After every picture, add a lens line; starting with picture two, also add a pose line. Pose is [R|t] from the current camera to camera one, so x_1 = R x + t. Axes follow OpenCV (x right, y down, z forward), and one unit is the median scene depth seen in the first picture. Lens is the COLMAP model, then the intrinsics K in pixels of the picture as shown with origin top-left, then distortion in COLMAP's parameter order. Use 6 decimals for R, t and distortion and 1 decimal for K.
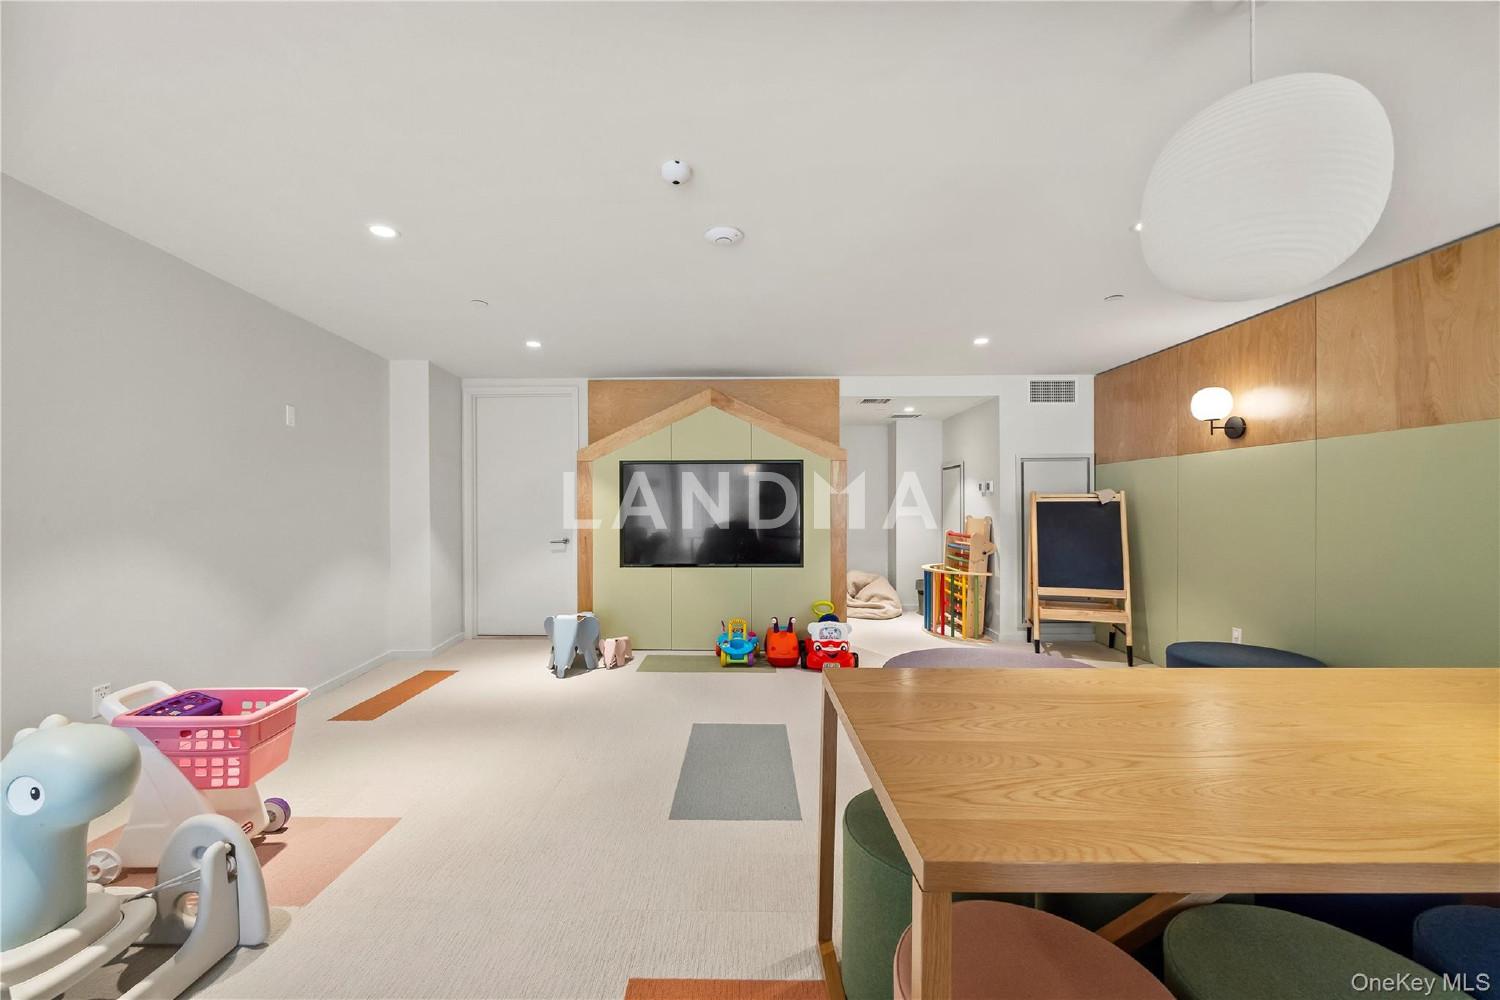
lens RADIAL K [[594.2, 0, 737.2], [0, 594.2, 507.4], [0, 0, 1]] dist [-0.014338, 0.001384]
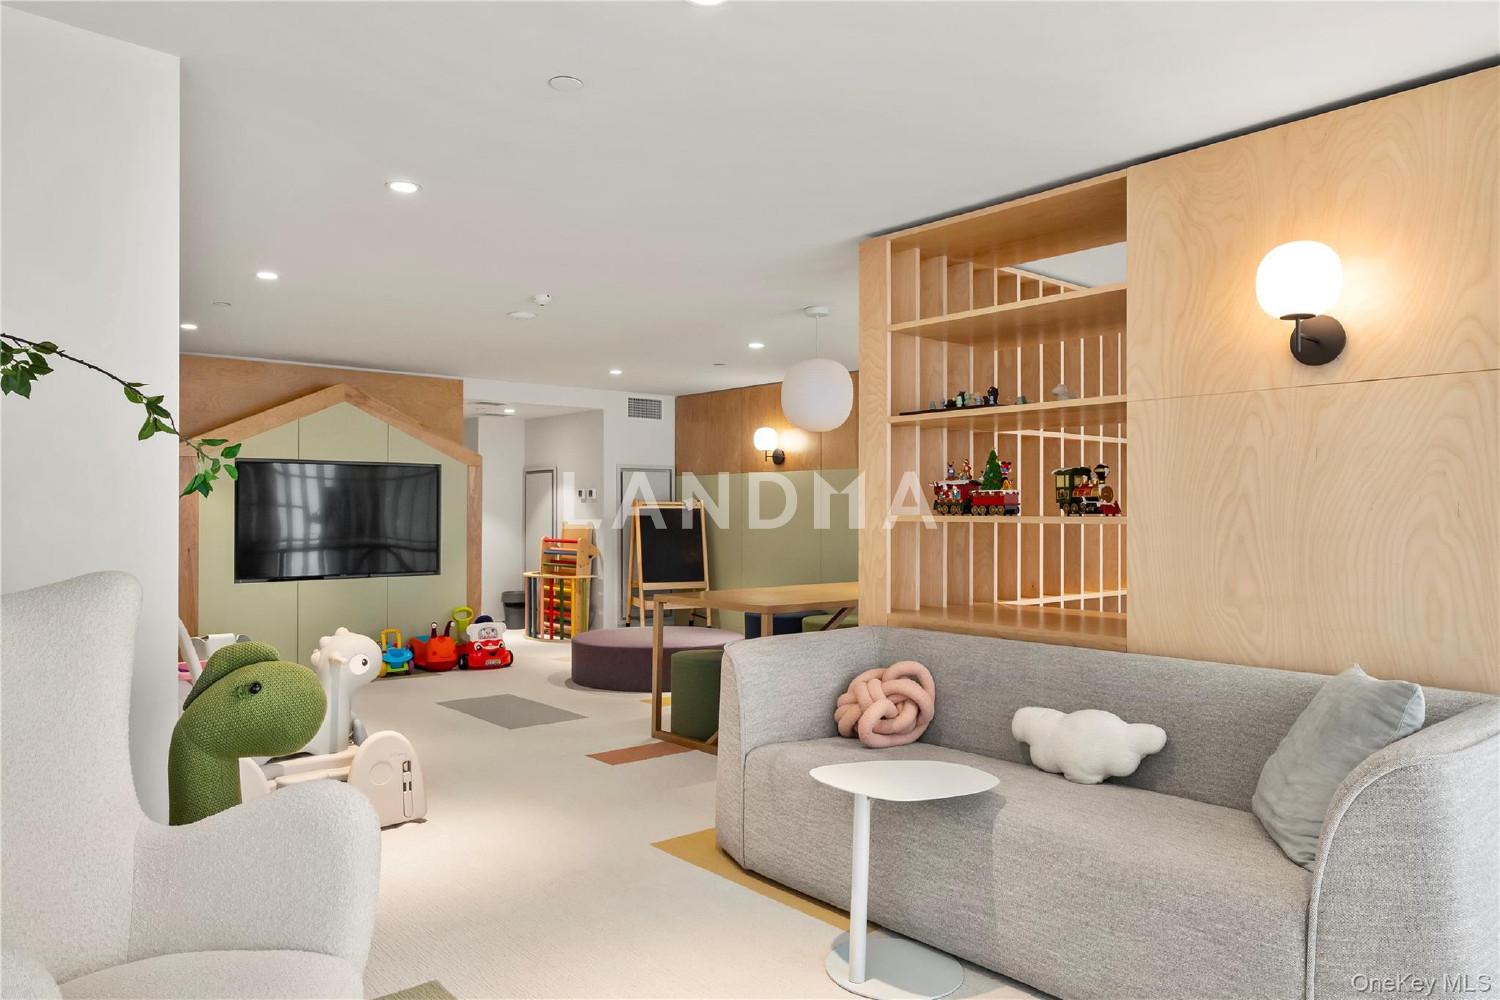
lens RADIAL K [[1022.9, 0, 750.4], [0, 1022.9, 502.6], [0, 0, 1]] dist [-0.000269, -0.000033]
pose [[0.743093, 0.008470, 0.669134, -0.631232], [-0.000031, 0.999920, -0.012623, 0.003999], [-0.669188, 0.009359, 0.743035, -0.581672]]
